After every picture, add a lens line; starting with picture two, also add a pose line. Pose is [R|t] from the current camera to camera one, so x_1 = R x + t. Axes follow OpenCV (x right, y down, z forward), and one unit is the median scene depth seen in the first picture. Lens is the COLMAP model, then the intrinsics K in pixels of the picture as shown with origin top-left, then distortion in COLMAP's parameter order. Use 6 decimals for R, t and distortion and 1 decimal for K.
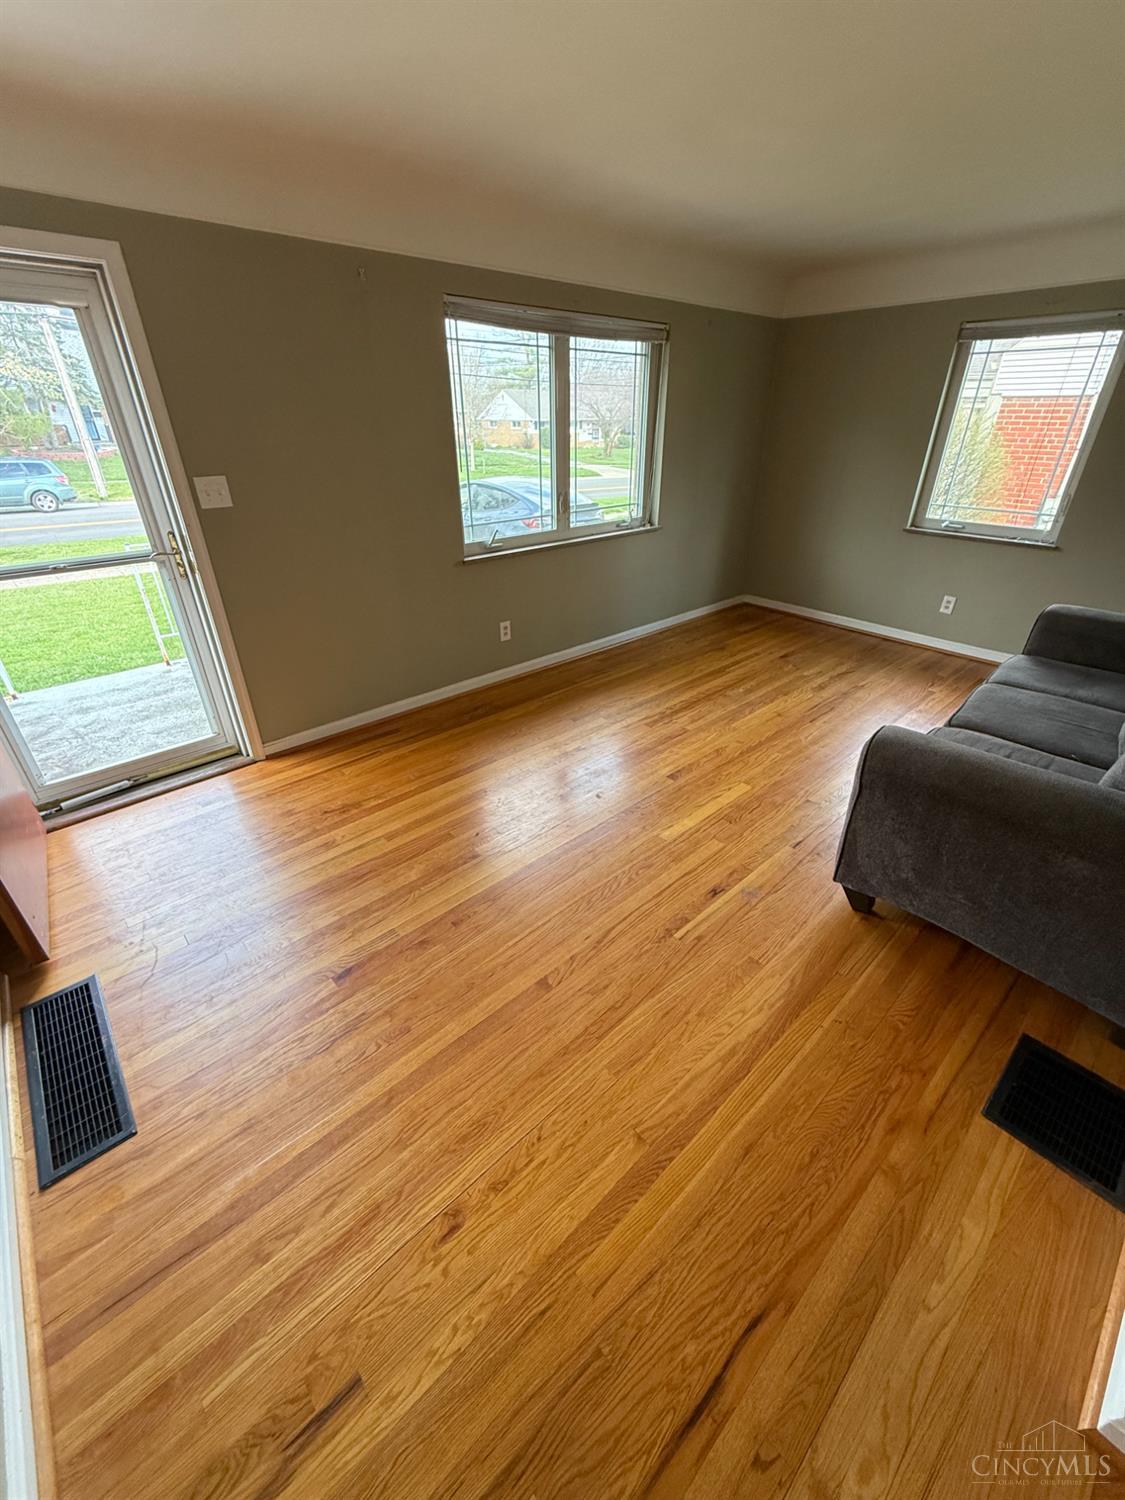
lens RADIAL K [[597.0, 0, 565.9], [0, 597.0, 746.8], [0, 0, 1]] dist [-0.001244, 0.000190]
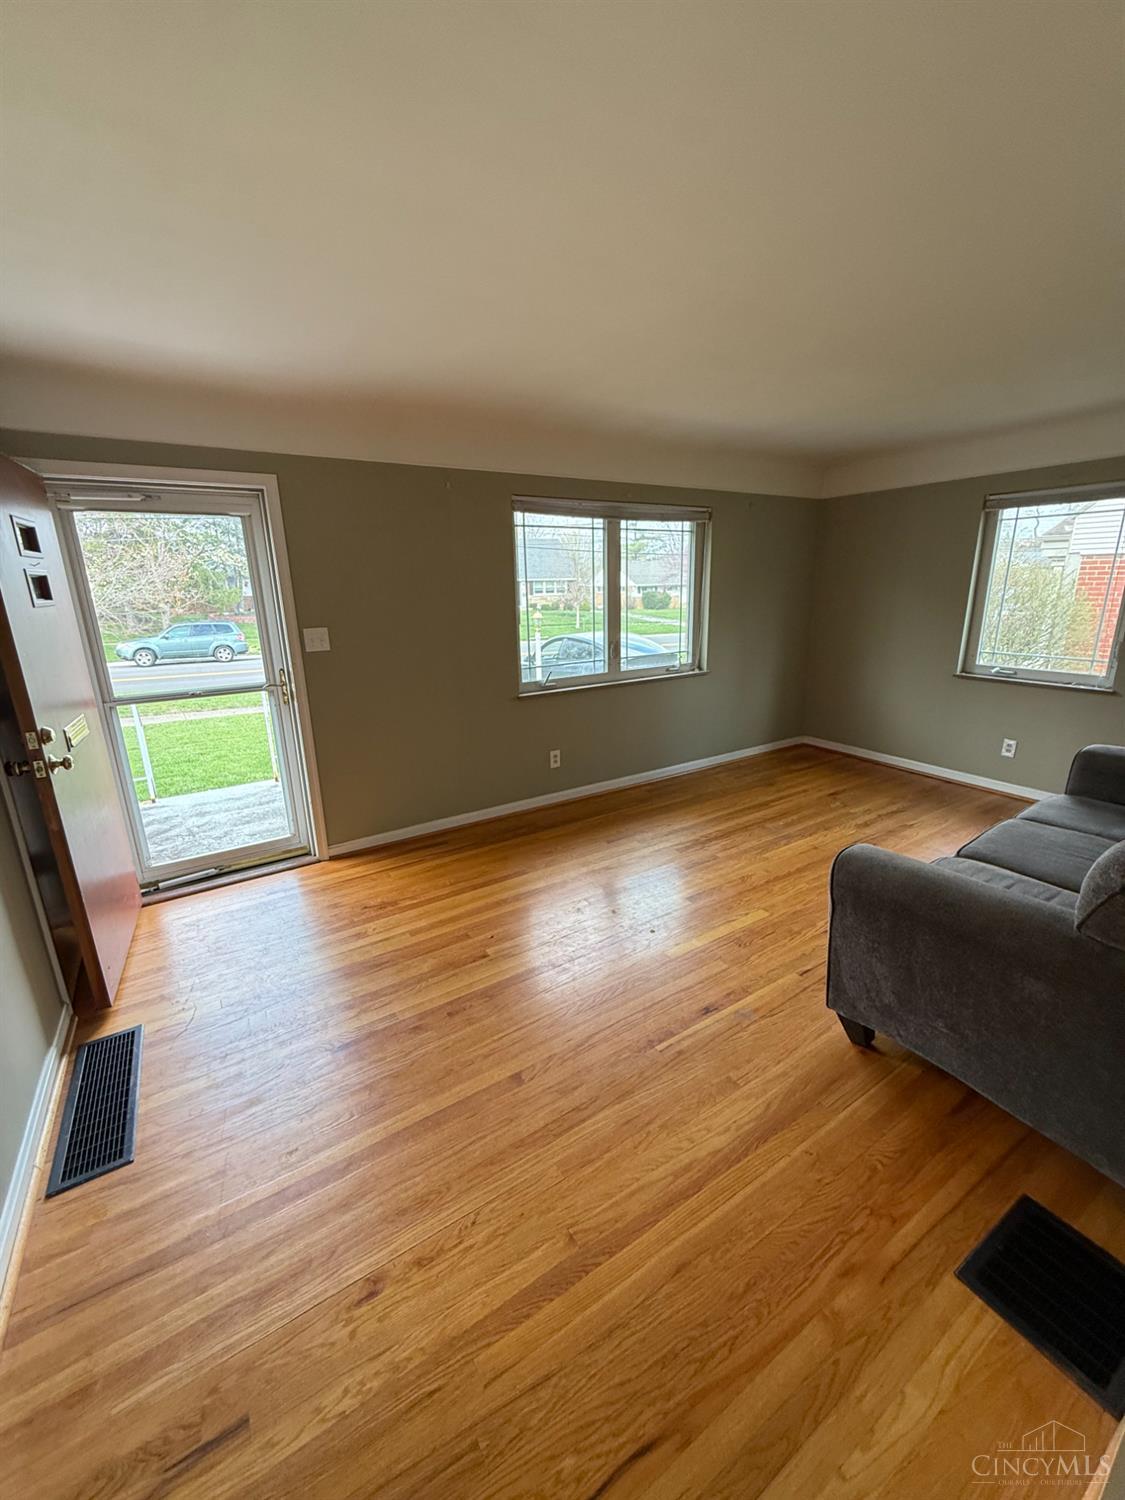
lens RADIAL K [[597.0, 0, 565.9], [0, 597.0, 746.8], [0, 0, 1]] dist [-0.001244, 0.000190]
pose [[0.985760, 0.026315, -0.166085, 0.176087], [-0.064715, 0.970975, -0.230260, 0.063280], [0.155205, 0.237730, 0.958851, -0.098225]]
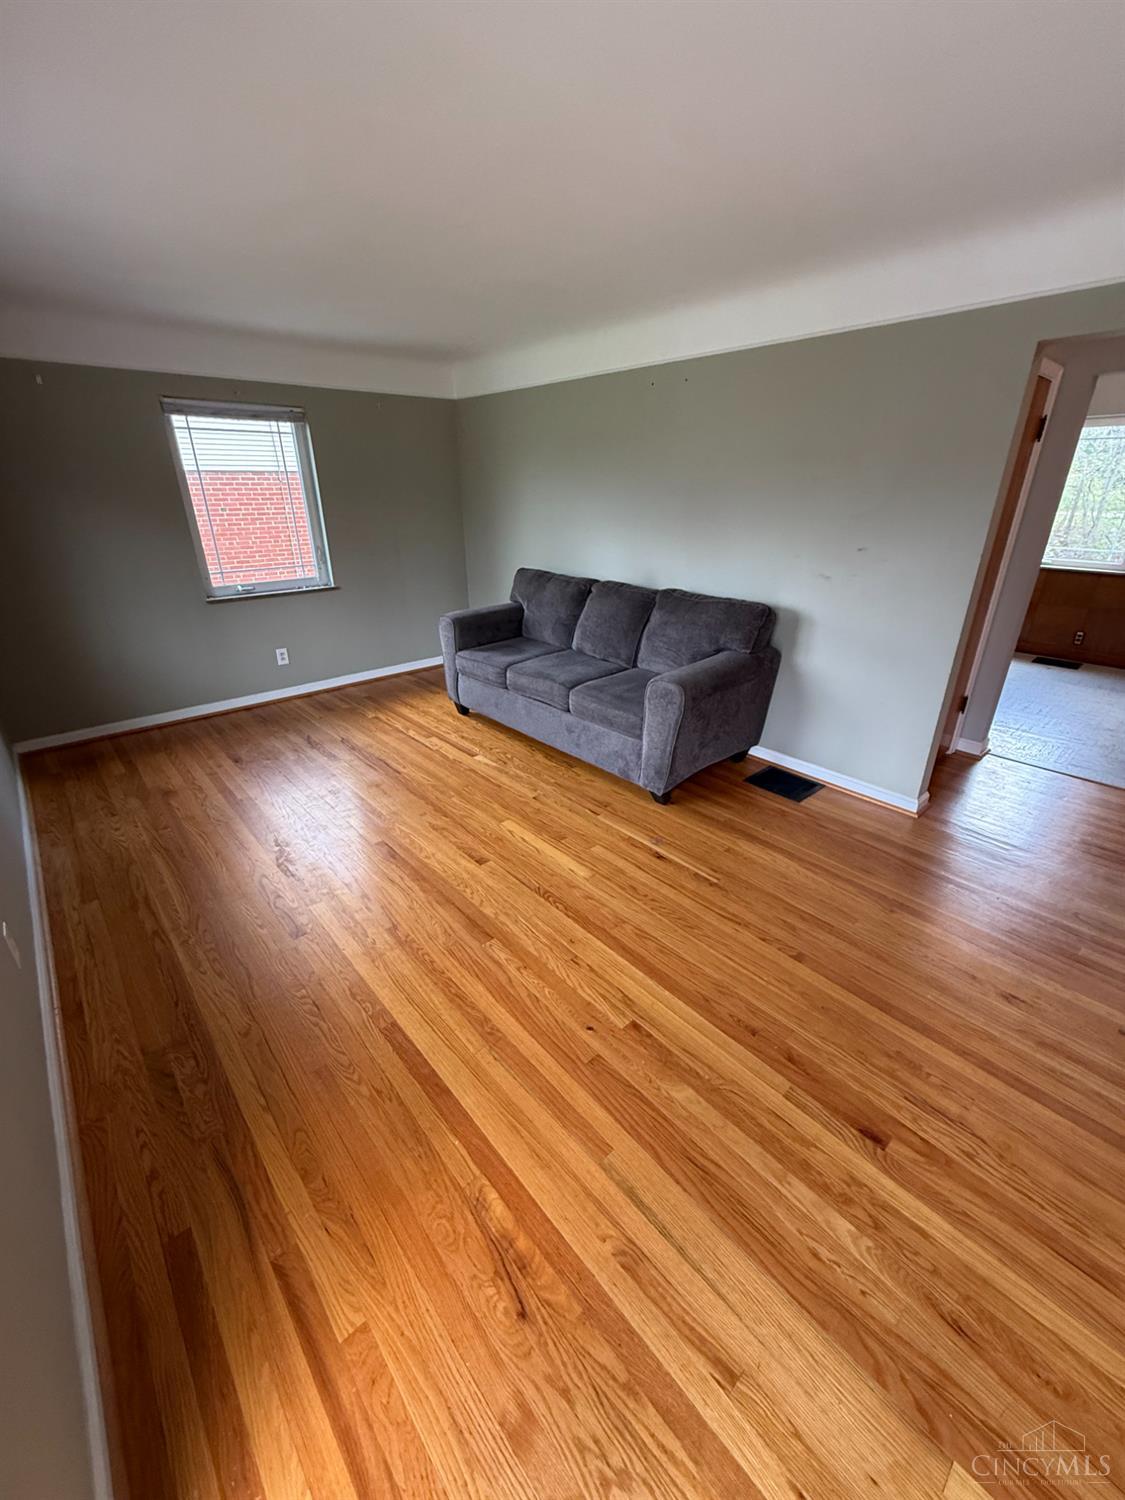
lens RADIAL K [[599.1, 0, 563.1], [0, 599.1, 746.0], [0, 0, 1]] dist [0.001456, 0.000316]
pose [[0.004686, -0.401508, 0.915844, -0.802706], [0.493027, 0.797730, 0.347204, -0.472374], [-0.870001, 0.449909, 0.201692, 0.848465]]
